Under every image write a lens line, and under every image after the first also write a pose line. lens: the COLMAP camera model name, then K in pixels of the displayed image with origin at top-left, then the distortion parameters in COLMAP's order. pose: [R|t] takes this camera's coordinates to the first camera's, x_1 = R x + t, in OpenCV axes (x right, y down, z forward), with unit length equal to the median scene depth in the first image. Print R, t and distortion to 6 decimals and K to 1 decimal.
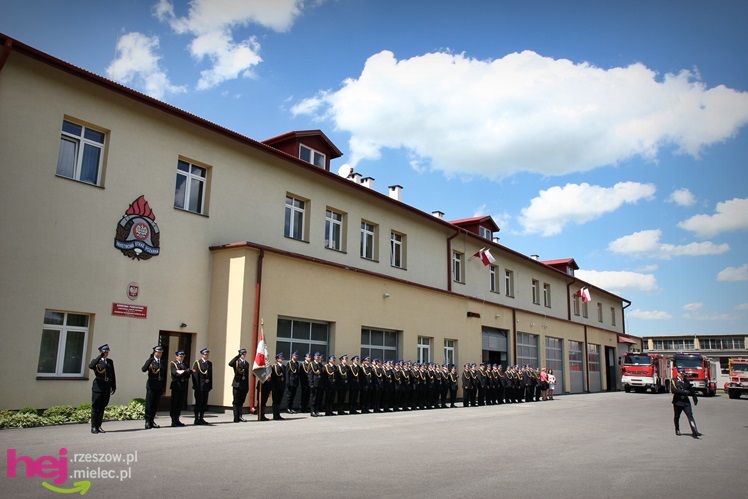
lens RADIAL K [[603.3, 0, 374.0], [0, 603.3, 249.5], [0, 0, 1]] dist [-0.090995, 0.099442]
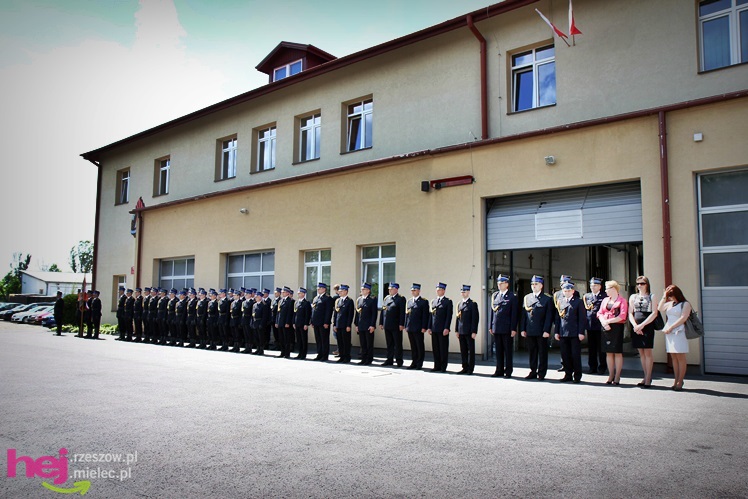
lens RADIAL K [[603.3, 0, 374.0], [0, 603.3, 249.5], [0, 0, 1]] dist [-0.090995, 0.099442]
pose [[-0.085547, -0.110378, -0.990201, 0.563238], [0.194141, 0.972948, -0.125227, 0.184094], [0.977236, -0.202952, -0.061804, 0.847238]]
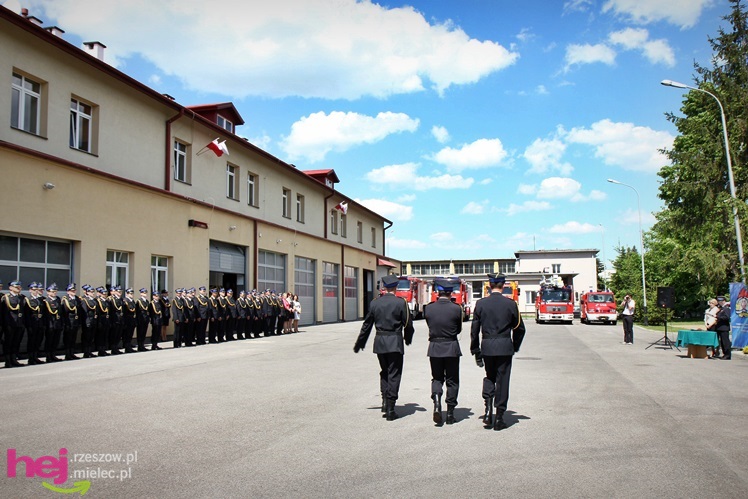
lens RADIAL K [[603.3, 0, 374.0], [0, 603.3, 249.5], [0, 0, 1]] dist [-0.090995, 0.099442]
pose [[0.928357, 0.007670, 0.371610, 0.079969], [-0.051245, 0.992881, 0.107526, 0.041946], [-0.368139, -0.118865, 0.922141, 0.197366]]
